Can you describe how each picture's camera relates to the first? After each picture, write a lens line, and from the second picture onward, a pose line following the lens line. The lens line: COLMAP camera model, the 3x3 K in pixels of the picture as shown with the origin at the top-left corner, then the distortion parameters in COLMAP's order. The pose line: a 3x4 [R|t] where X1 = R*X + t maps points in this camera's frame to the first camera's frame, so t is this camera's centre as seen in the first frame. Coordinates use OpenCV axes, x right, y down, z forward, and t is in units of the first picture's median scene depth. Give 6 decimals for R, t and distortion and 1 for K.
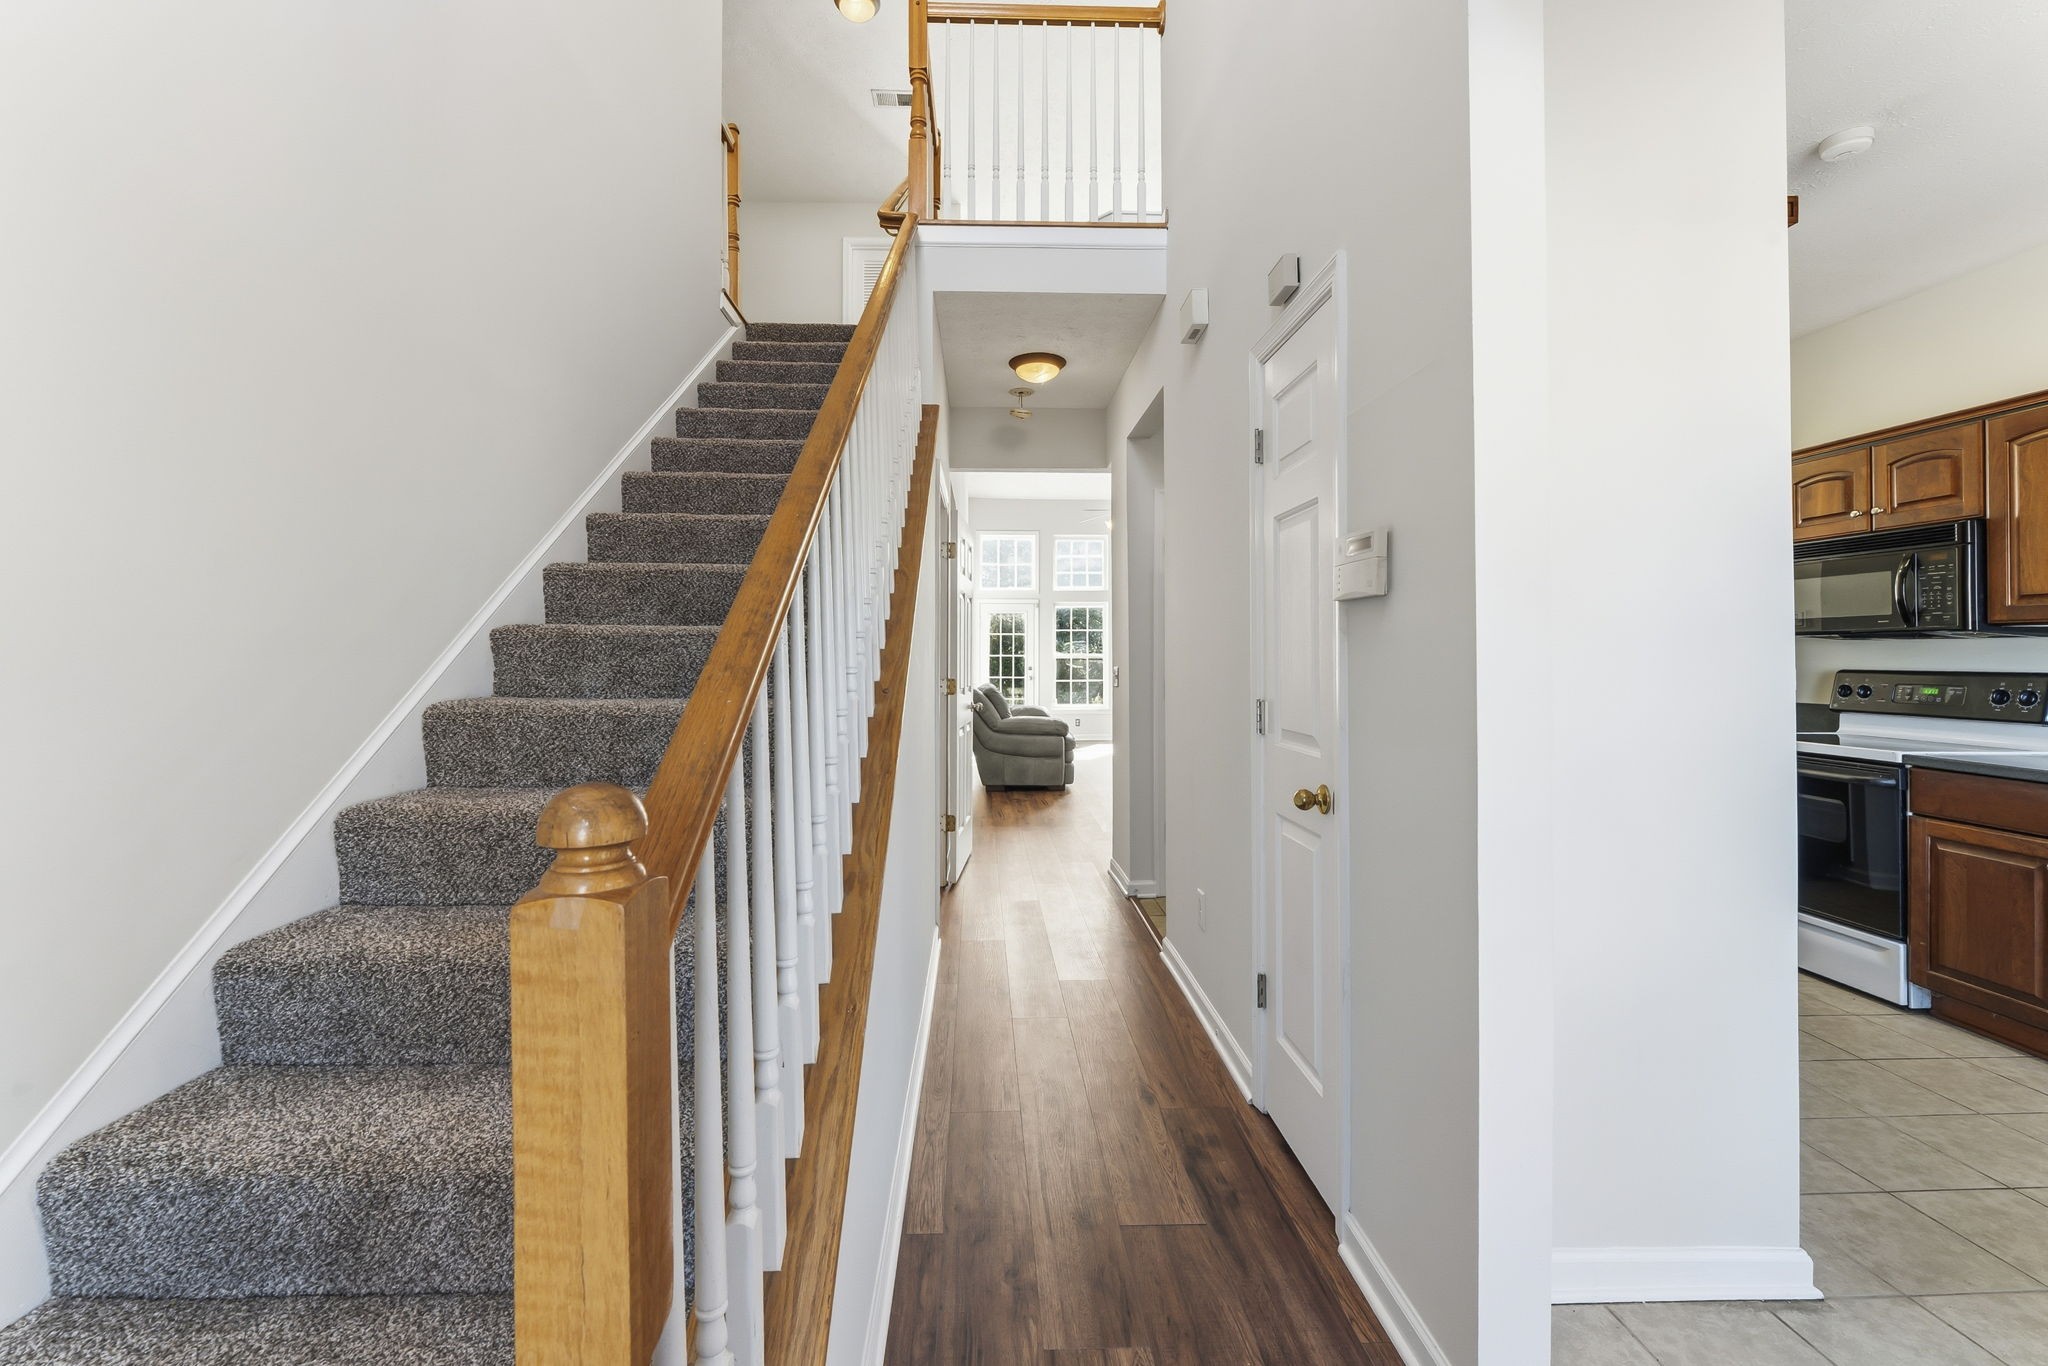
lens RADIAL K [[831.2, 0, 1003.7], [0, 831.2, 647.3], [0, 0, 1]] dist [-0.007087, 0.000839]
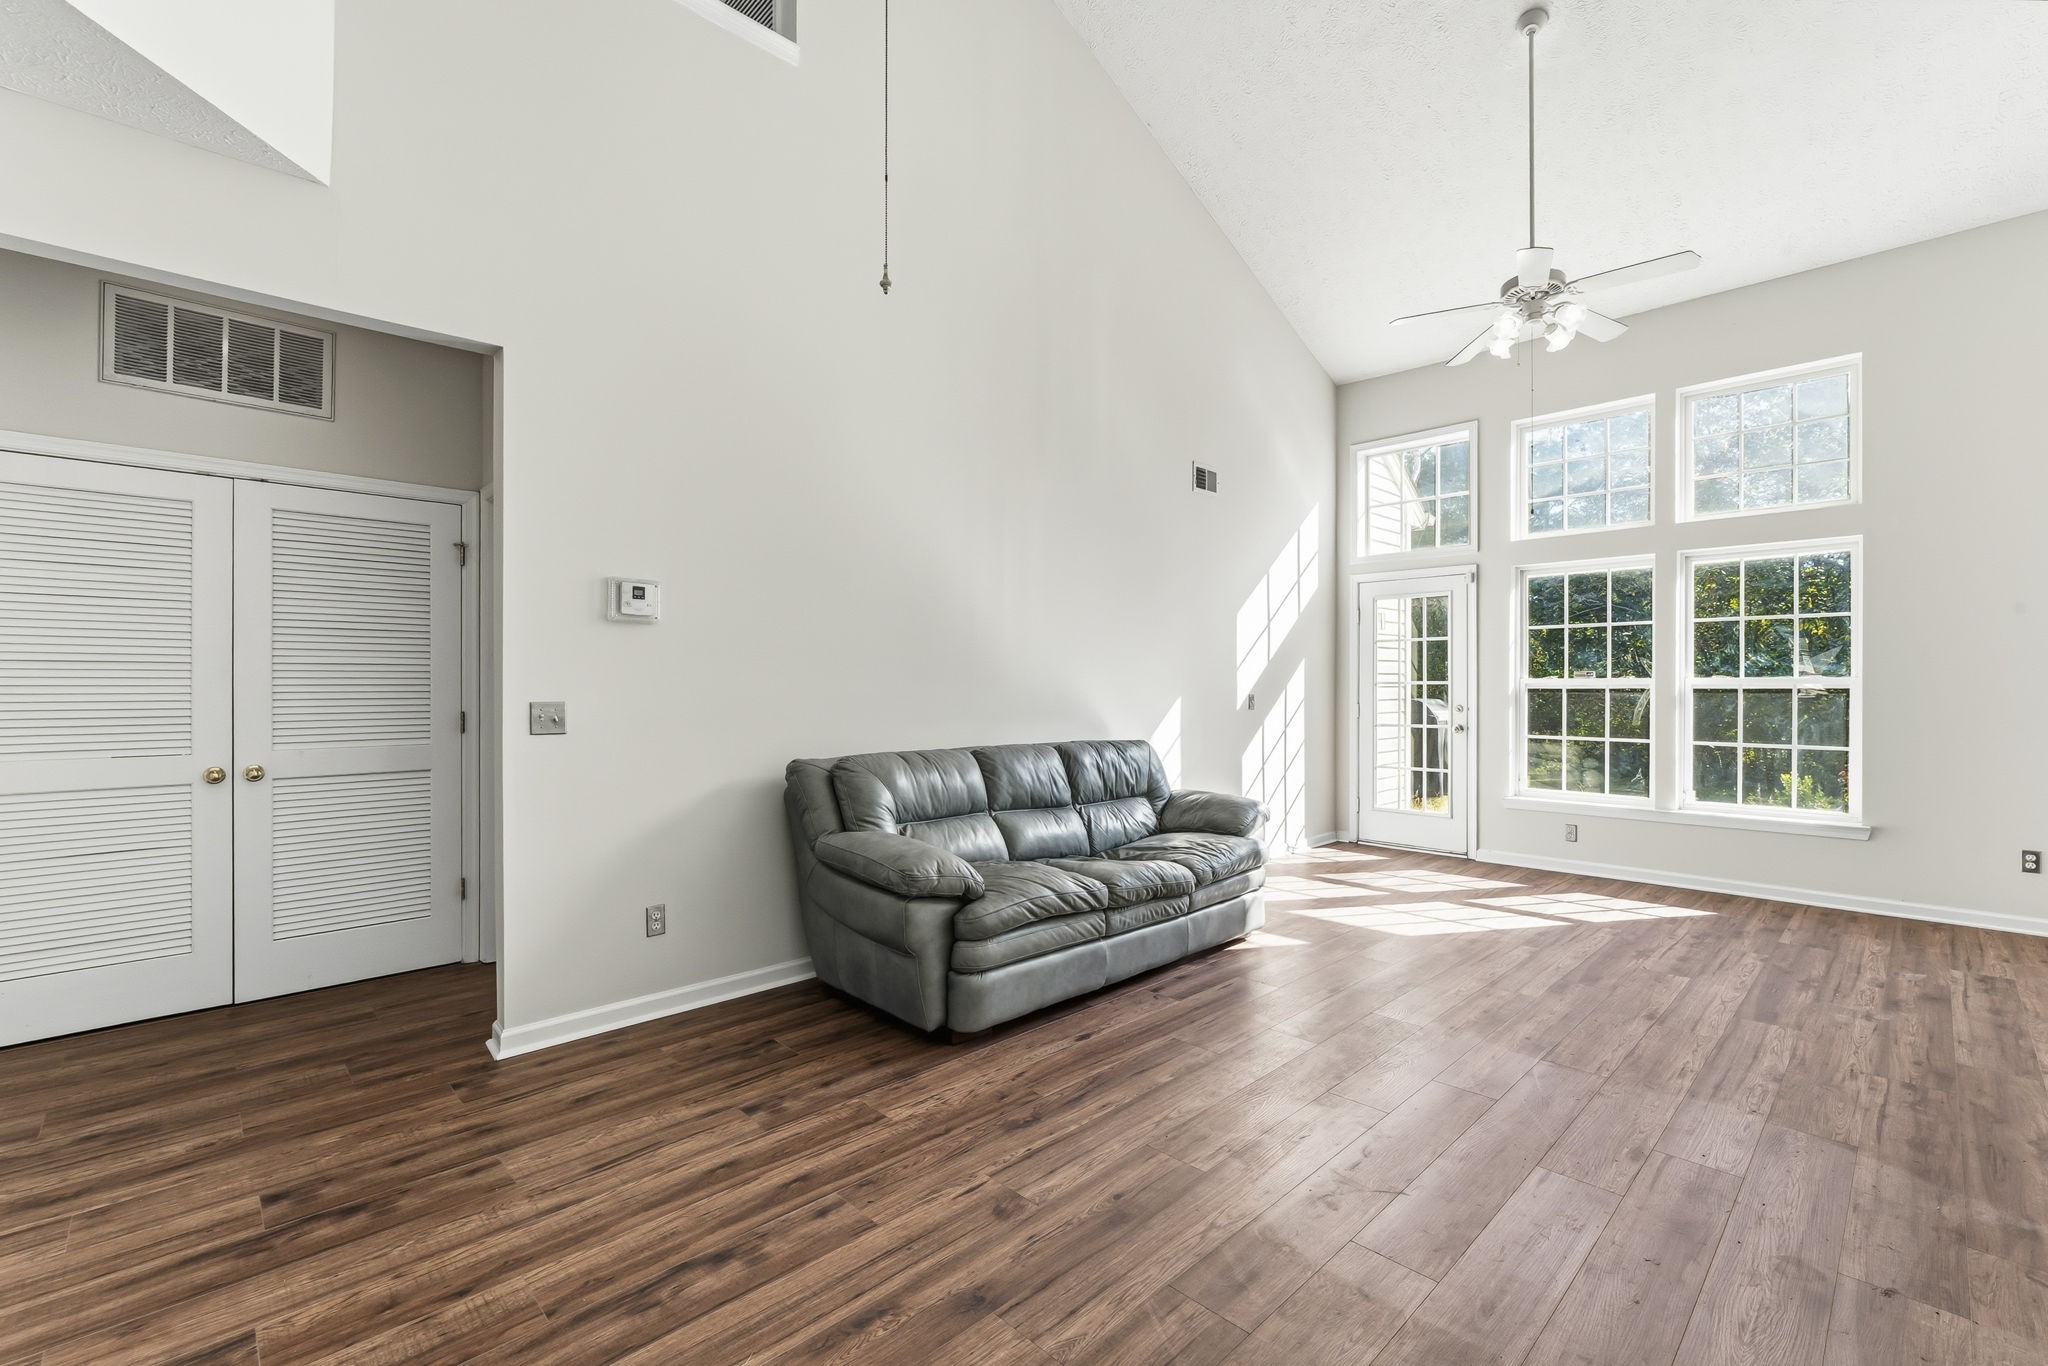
lens RADIAL K [[879.4, 0, 1017.2], [0, 879.4, 682.0], [0, 0, 1]] dist [-0.003800, -0.000227]
pose [[0.672244, -0.003955, -0.740319, 0.939251], [0.007819, 0.999968, 0.001758, 0.026812], [0.740288, -0.006970, 0.672253, 1.871233]]
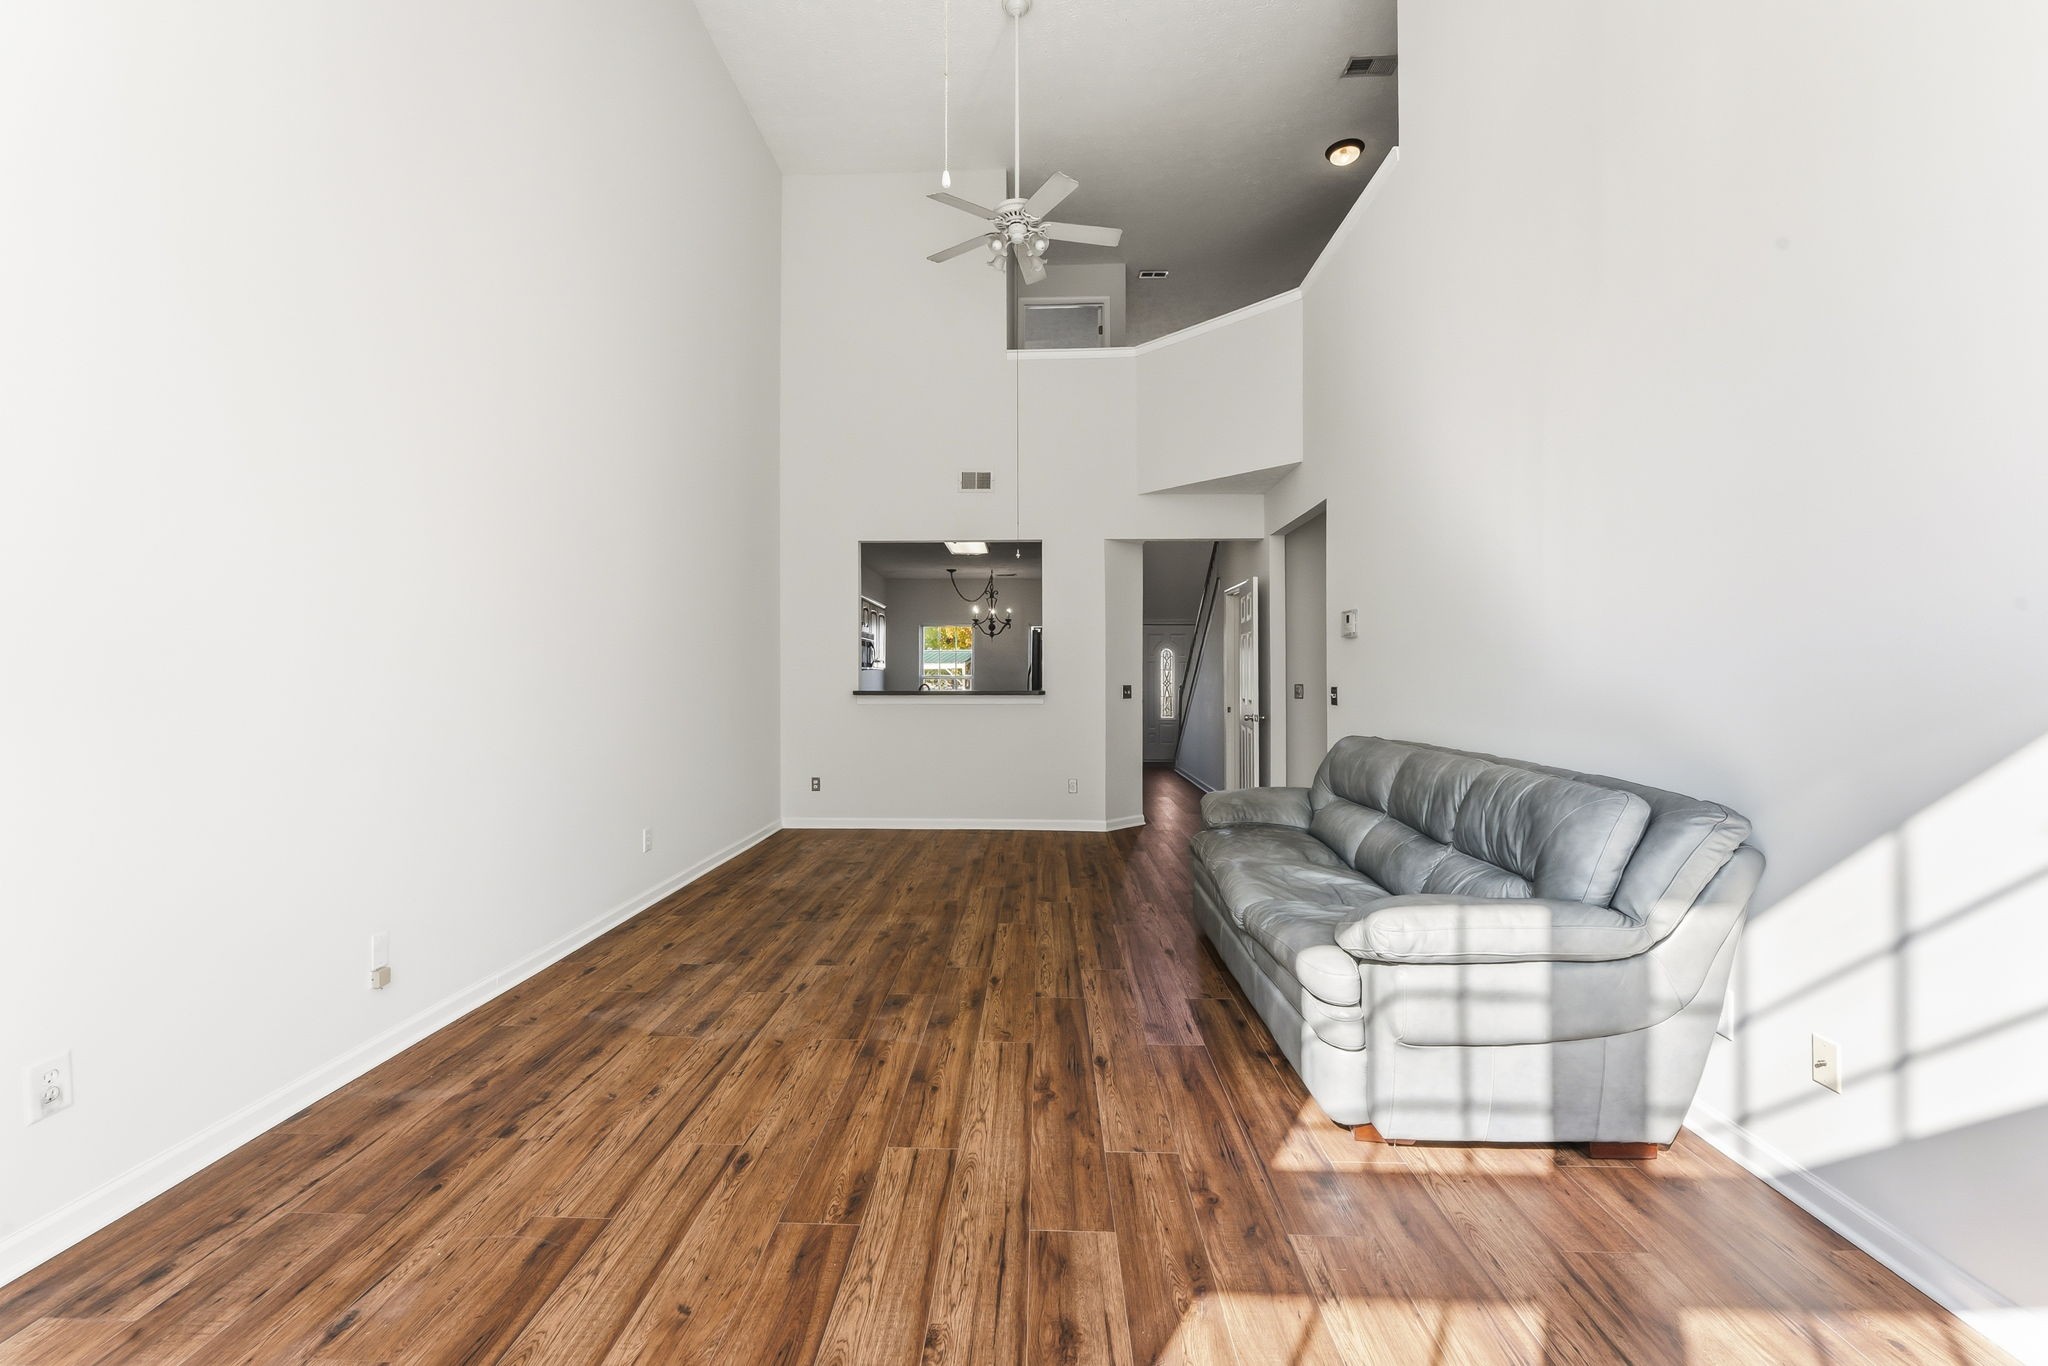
lens RADIAL K [[831.2, 0, 1013.1], [0, 831.2, 673.3], [0, 0, 1]] dist [-0.007087, 0.000839]
pose [[-0.998270, -0.000071, 0.058791, 0.410558], [-0.000979, 0.999881, -0.015415, 0.045601], [-0.058783, -0.015446, -0.998151, 3.797155]]
